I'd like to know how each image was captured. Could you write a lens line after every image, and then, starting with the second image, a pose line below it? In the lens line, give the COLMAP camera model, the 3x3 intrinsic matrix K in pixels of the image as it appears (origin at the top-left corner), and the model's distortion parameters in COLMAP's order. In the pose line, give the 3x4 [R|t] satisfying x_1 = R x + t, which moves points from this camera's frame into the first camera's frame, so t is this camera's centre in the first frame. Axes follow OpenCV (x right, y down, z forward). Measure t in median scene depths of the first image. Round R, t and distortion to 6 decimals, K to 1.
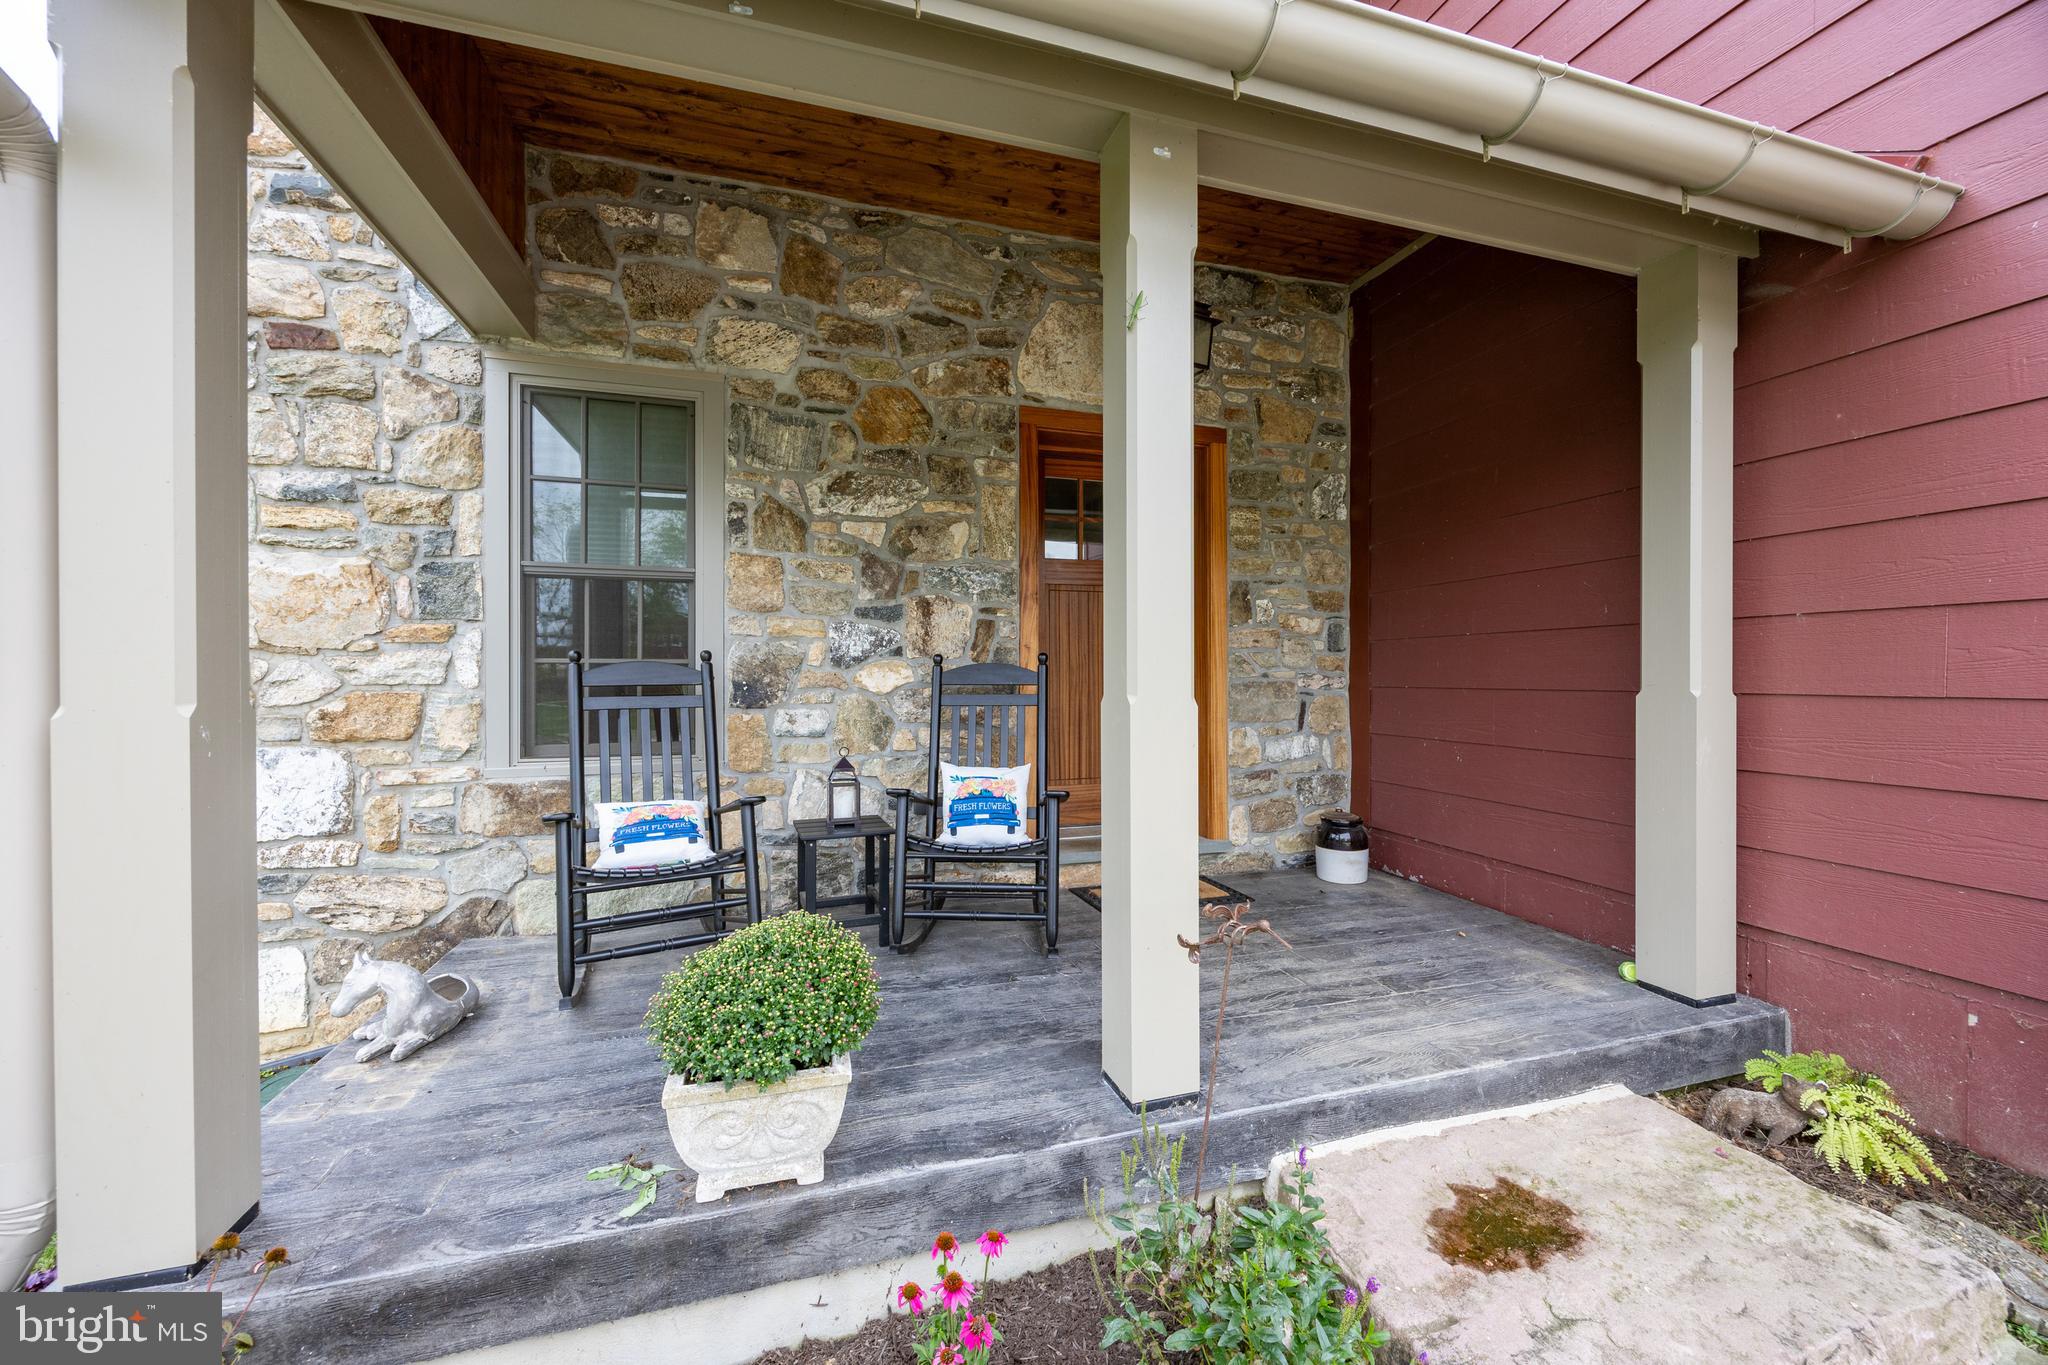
lens RADIAL K [[774.3, 0, 1024.7], [0, 774.3, 679.0], [0, 0, 1]] dist [-0.007117, 0.000263]
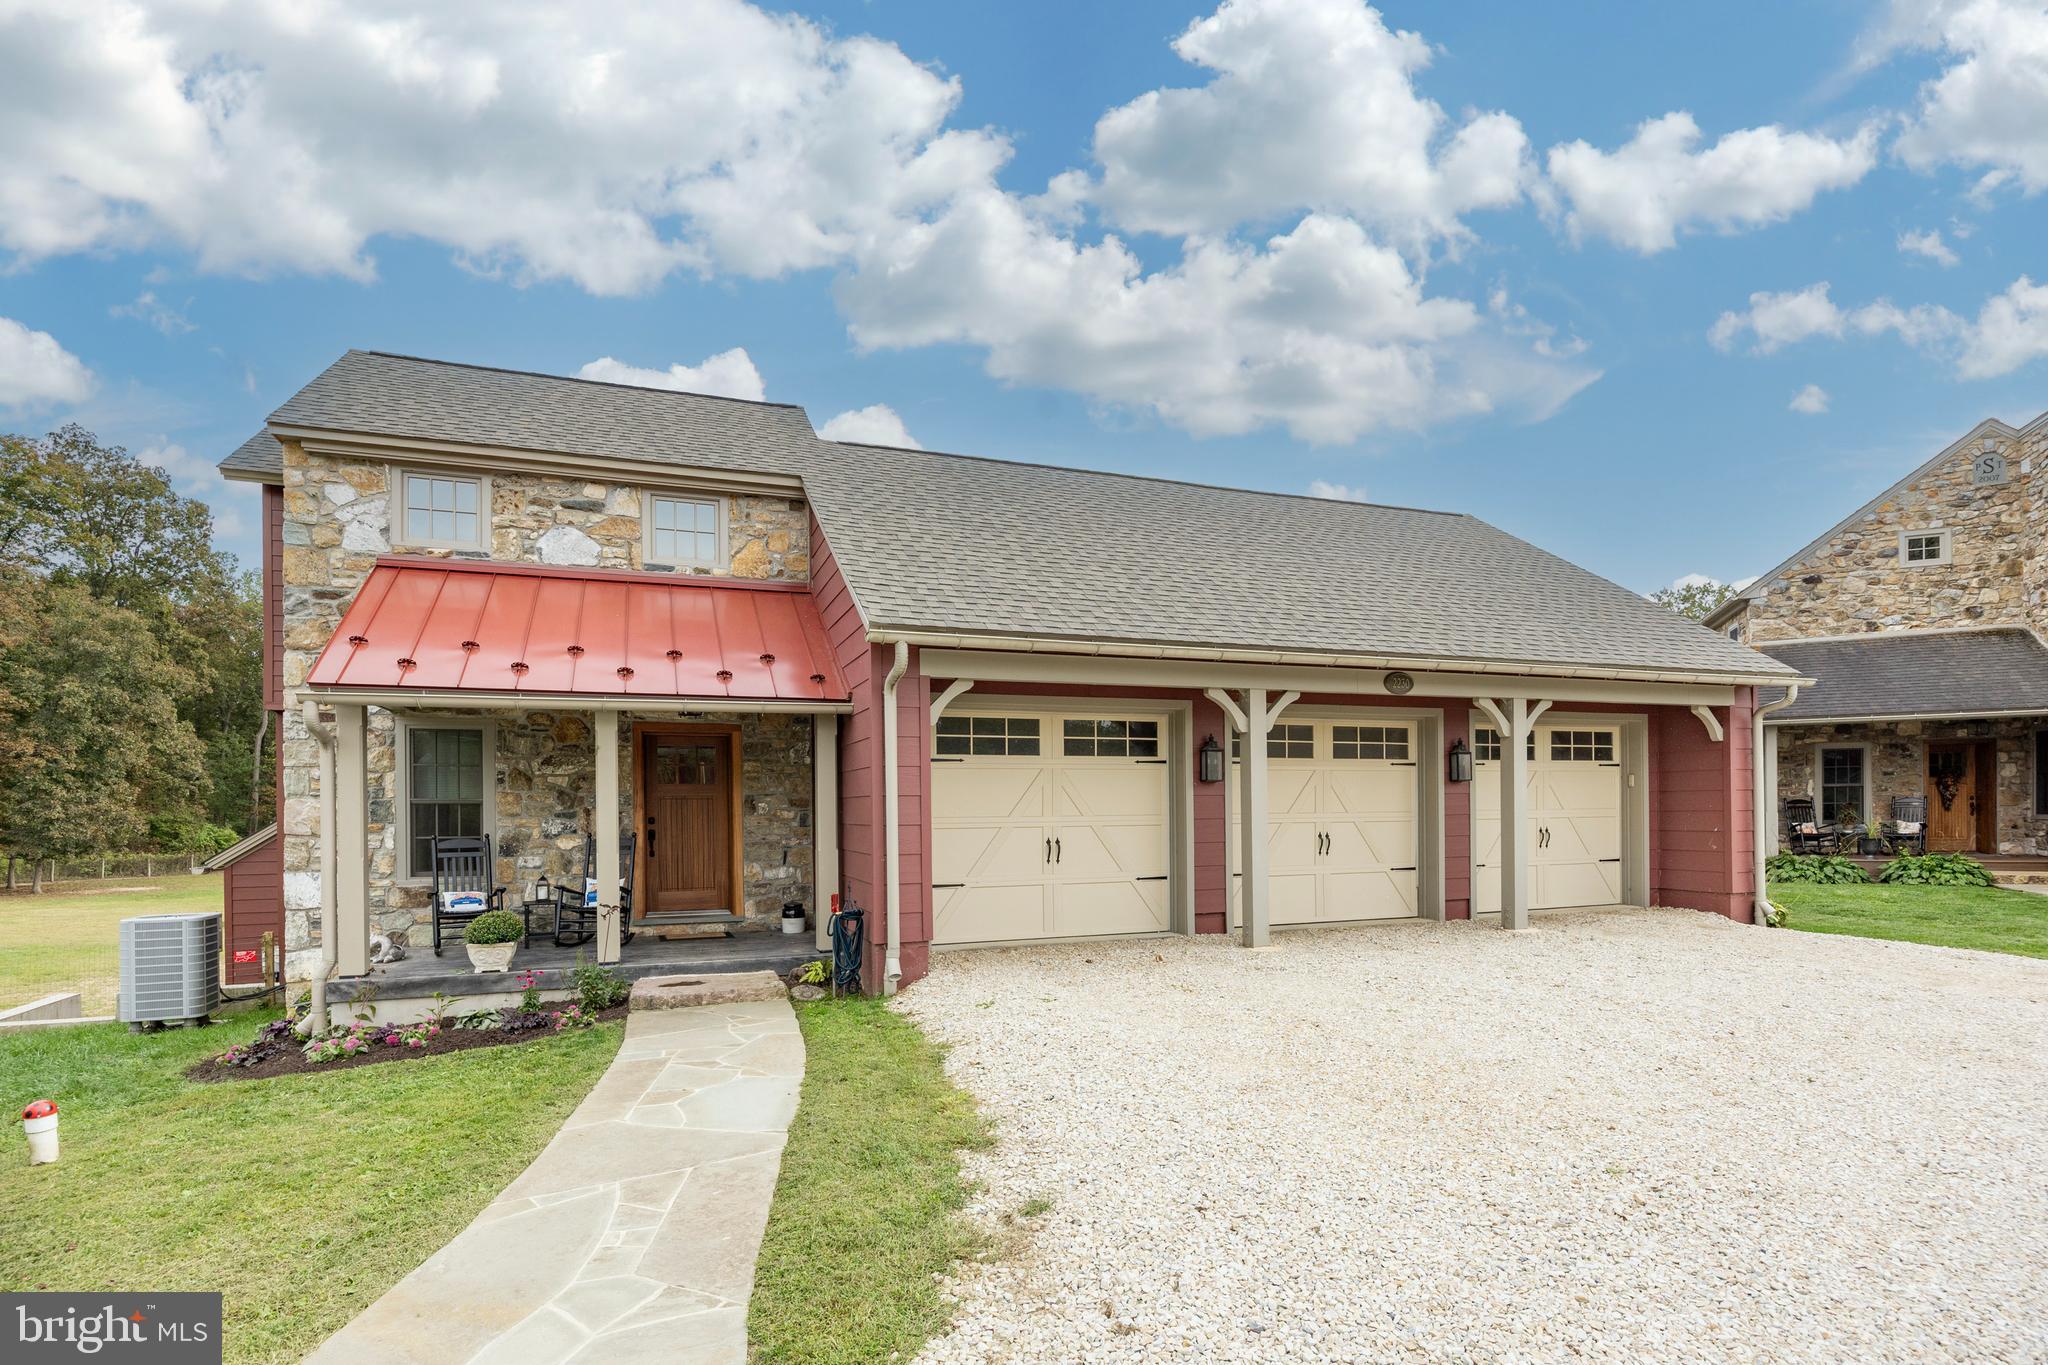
lens RADIAL K [[968.7, 0, 1013.3], [0, 968.7, 814.9], [0, 0, 1]] dist [0.000955, 0.000005]
pose [[0.998089, -0.004564, 0.061624, 1.014499], [0.004366, 0.999985, 0.003344, -0.092958], [-0.061638, -0.003068, 0.998094, -2.071014]]
